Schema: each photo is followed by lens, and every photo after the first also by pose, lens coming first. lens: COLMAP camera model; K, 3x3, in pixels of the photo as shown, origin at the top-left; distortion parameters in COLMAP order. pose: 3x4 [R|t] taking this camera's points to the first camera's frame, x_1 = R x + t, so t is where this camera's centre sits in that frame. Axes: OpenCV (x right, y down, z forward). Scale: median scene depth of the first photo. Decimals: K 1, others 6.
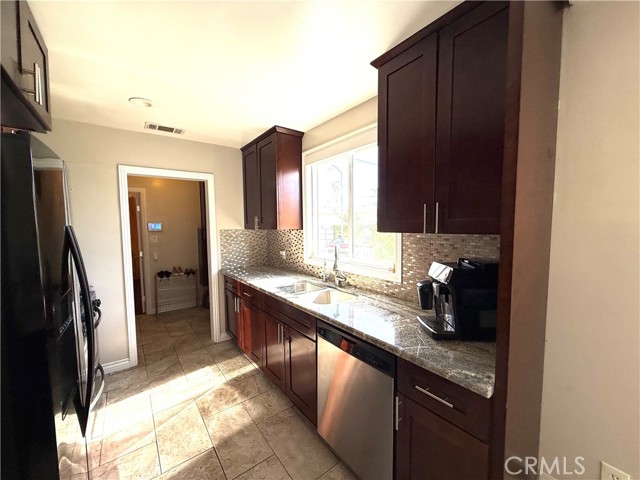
lens RADIAL K [[254.9, 0, 320.0], [0, 254.9, 240.0], [0, 0, 1]] dist [0.000400, -0.000318]
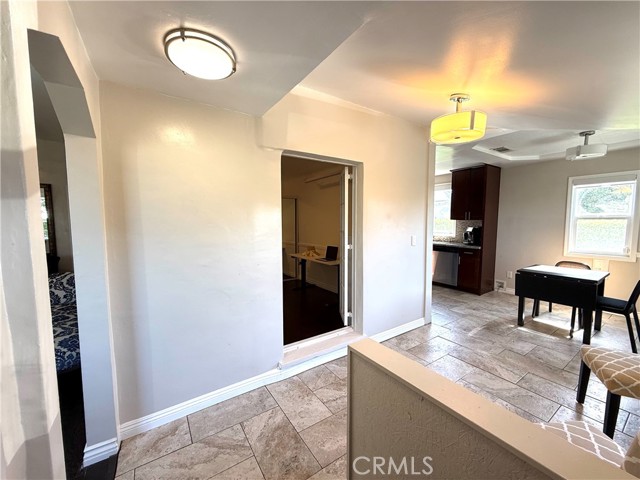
lens RADIAL K [[254.9, 0, 320.0], [0, 254.9, 240.0], [0, 0, 1]] dist [0.000400, -0.000318]
pose [[0.998144, 0.016072, -0.058731, -0.797245], [-0.015053, 0.999729, 0.017746, 0.125863], [0.059000, -0.016829, 0.998116, -1.522844]]
